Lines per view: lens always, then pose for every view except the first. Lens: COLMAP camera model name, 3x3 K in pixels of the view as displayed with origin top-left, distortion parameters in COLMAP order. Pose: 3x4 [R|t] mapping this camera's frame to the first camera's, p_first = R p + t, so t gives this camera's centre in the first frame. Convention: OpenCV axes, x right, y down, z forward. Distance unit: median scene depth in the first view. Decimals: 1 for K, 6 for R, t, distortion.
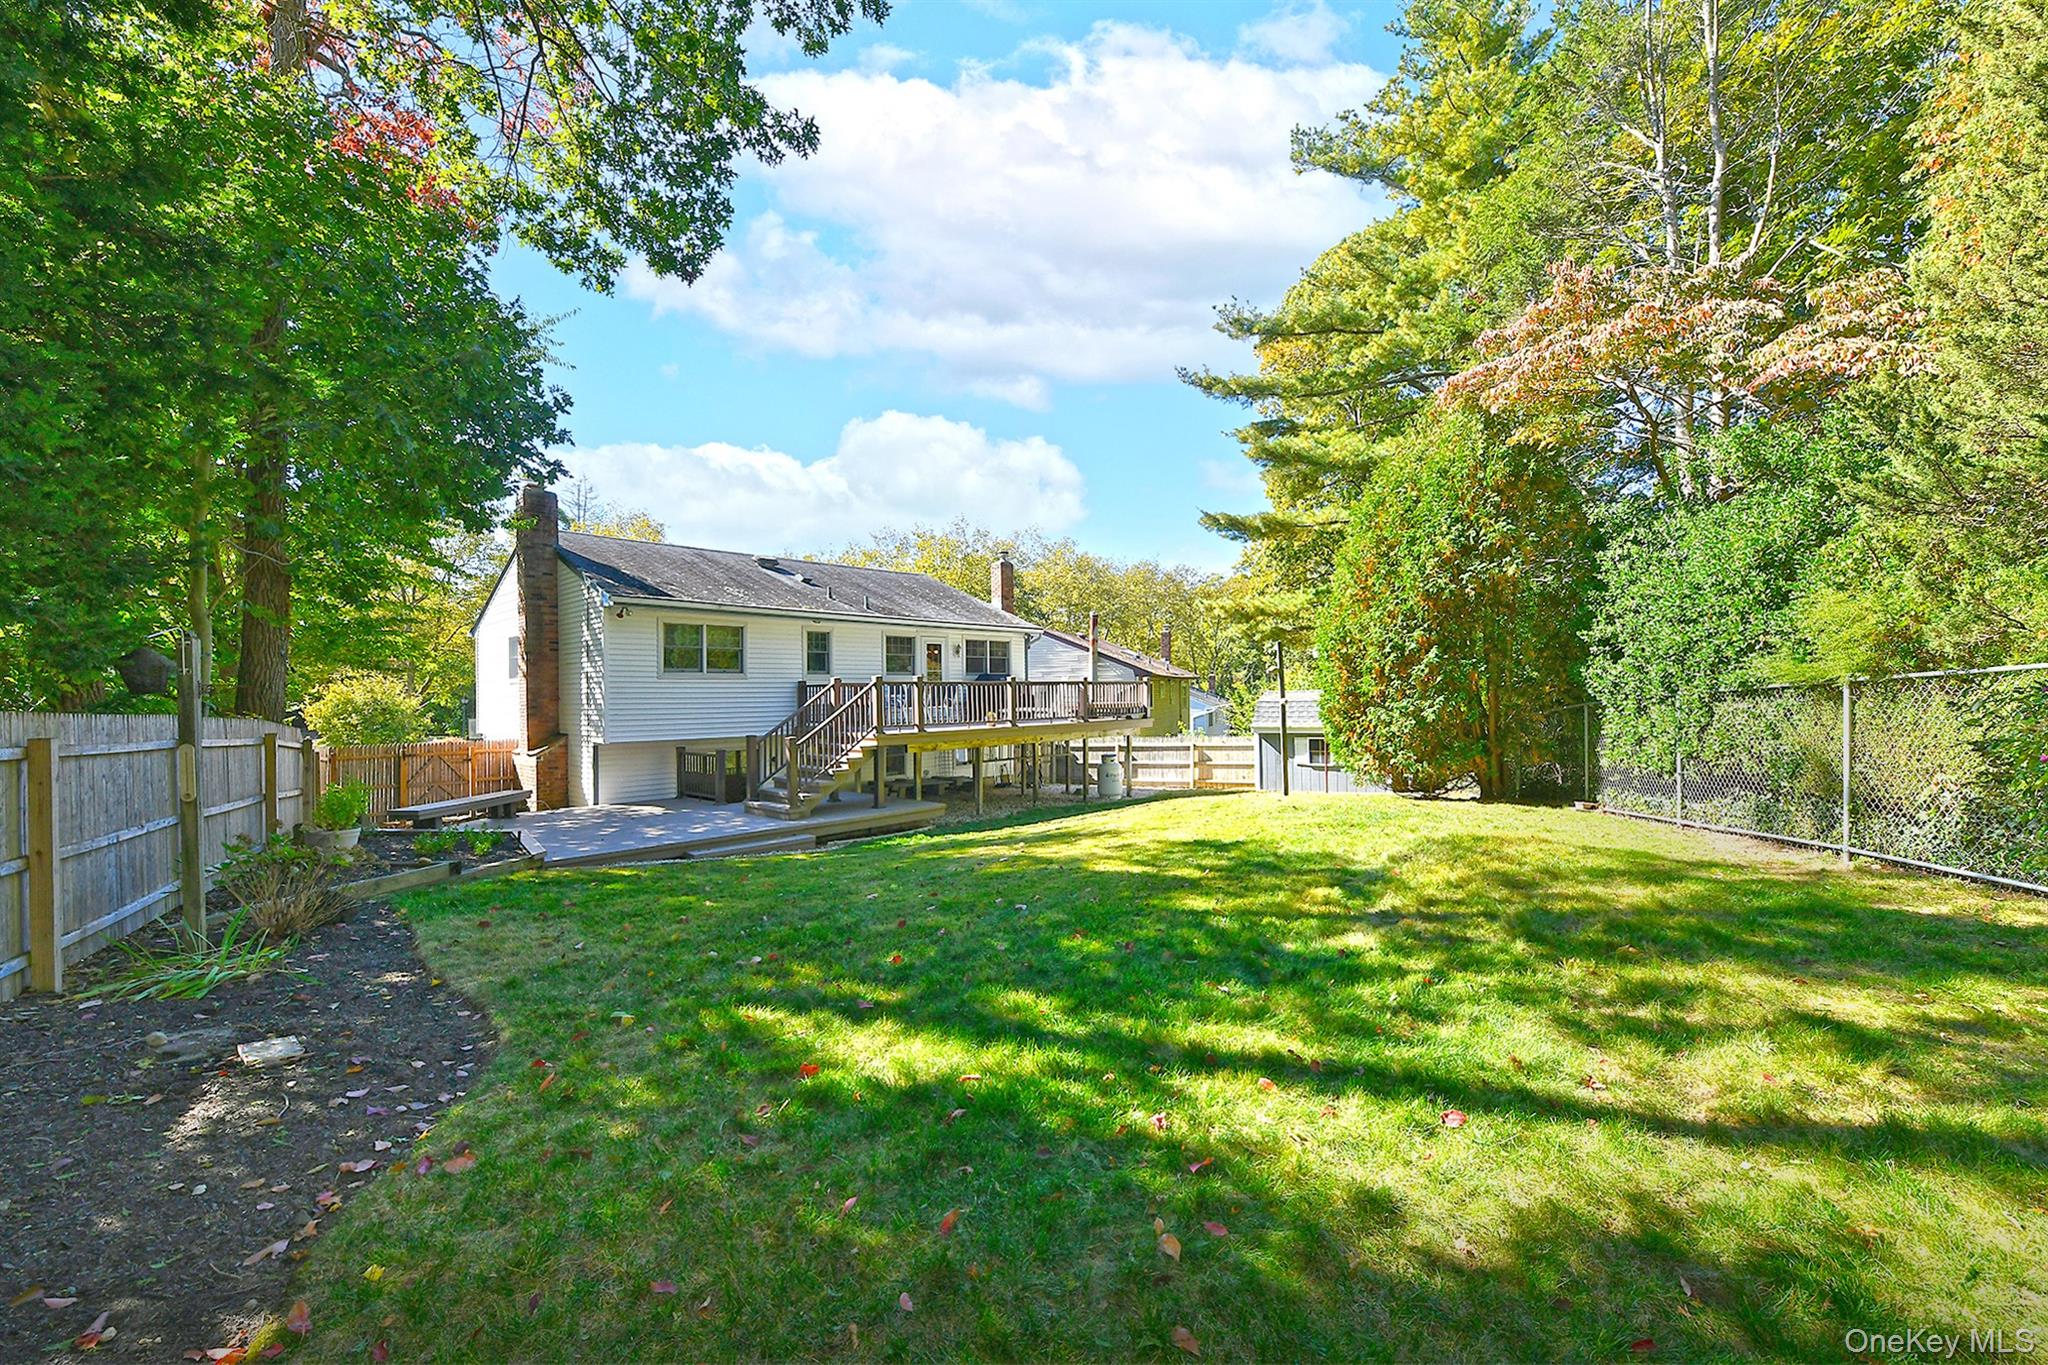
lens RADIAL K [[809.7, 0, 1022.4], [0, 809.7, 689.1], [0, 0, 1]] dist [-0.011789, -0.000459]
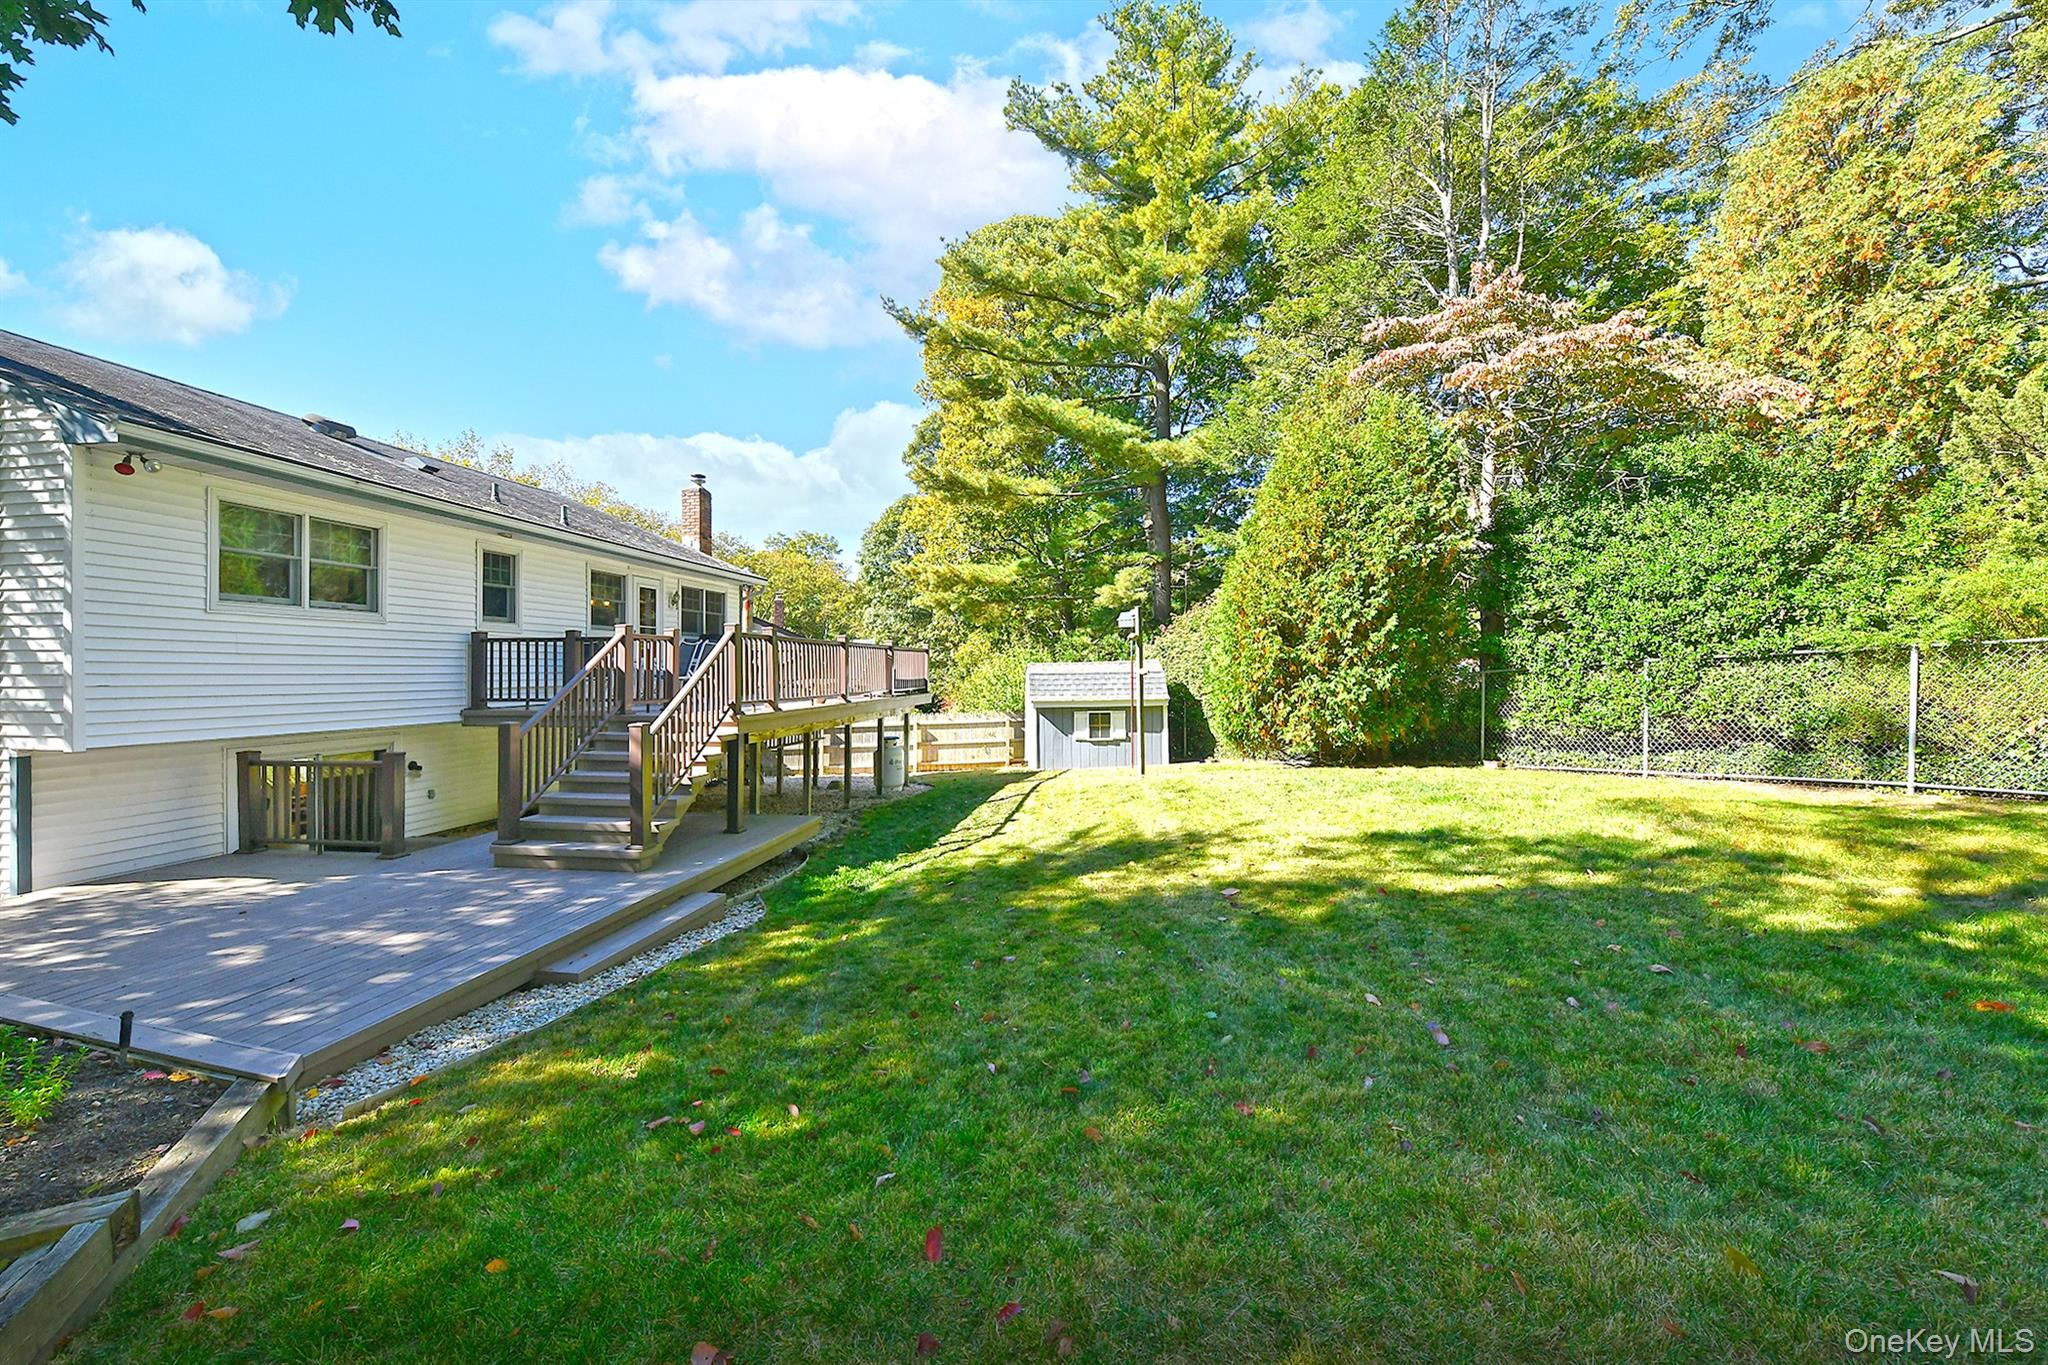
lens RADIAL K [[809.7, 0, 1023.4], [0, 809.7, 674.2], [0, 0, 1]] dist [-0.011789, -0.000459]
pose [[0.817548, 0.007184, 0.575816, -0.300881], [-0.010698, 0.999939, 0.002713, 0.016157], [-0.575761, -0.008378, 0.817575, 0.298705]]
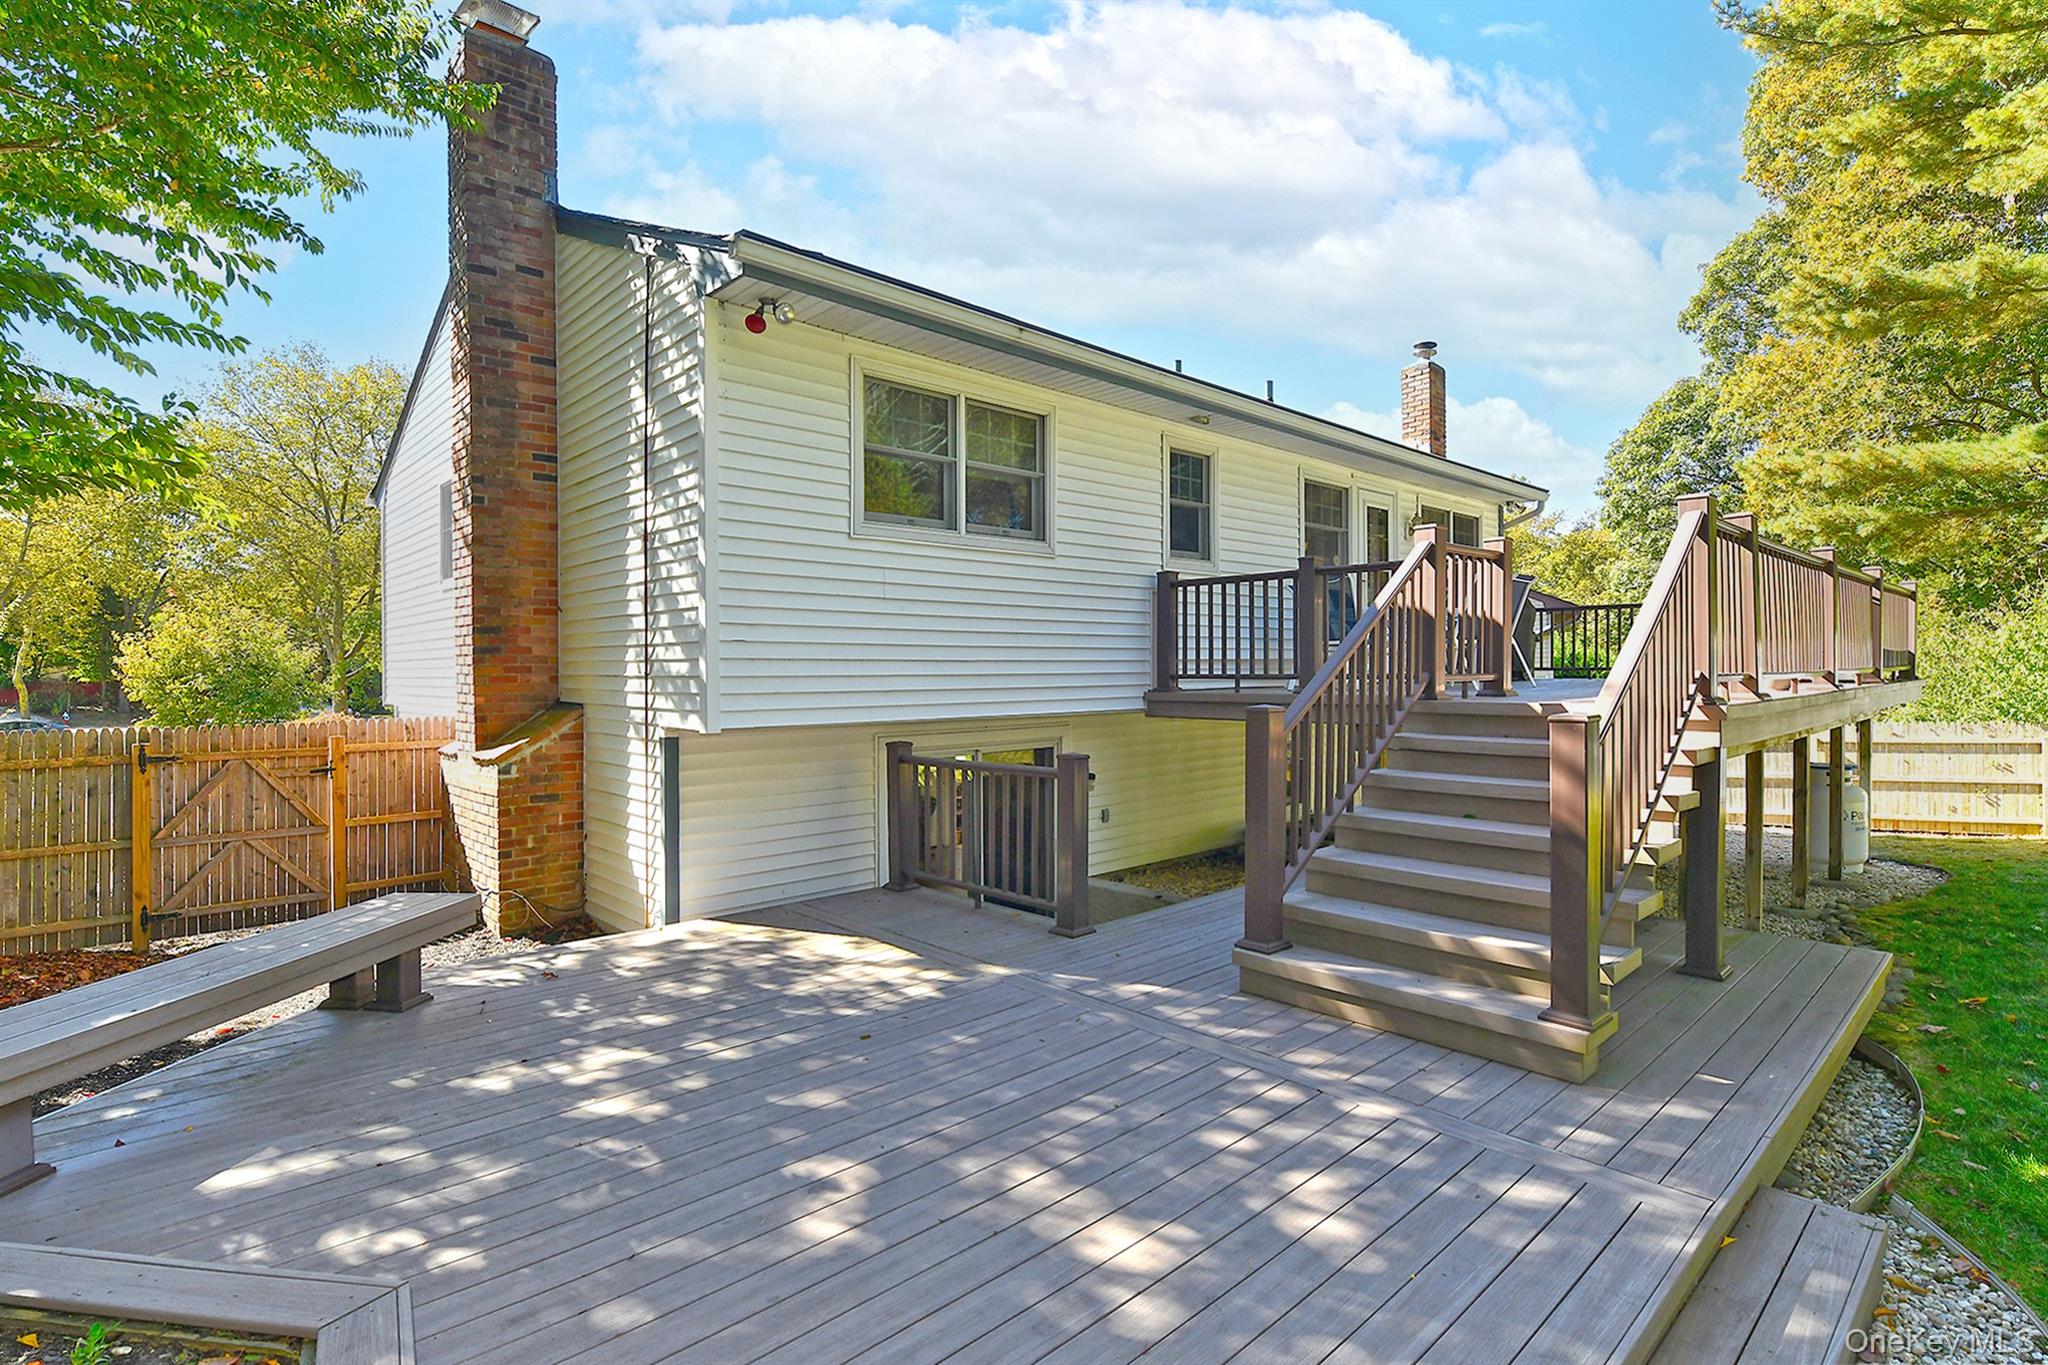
lens RADIAL K [[998.8, 0, 1034.1], [0, 998.8, 668.5], [0, 0, 1]] dist [-0.002712, 0.000363]
pose [[0.998187, 0.004017, -0.060049, -0.323351], [-0.003591, 0.999968, 0.007203, 0.034625], [0.060076, -0.006974, 0.998169, 0.546293]]
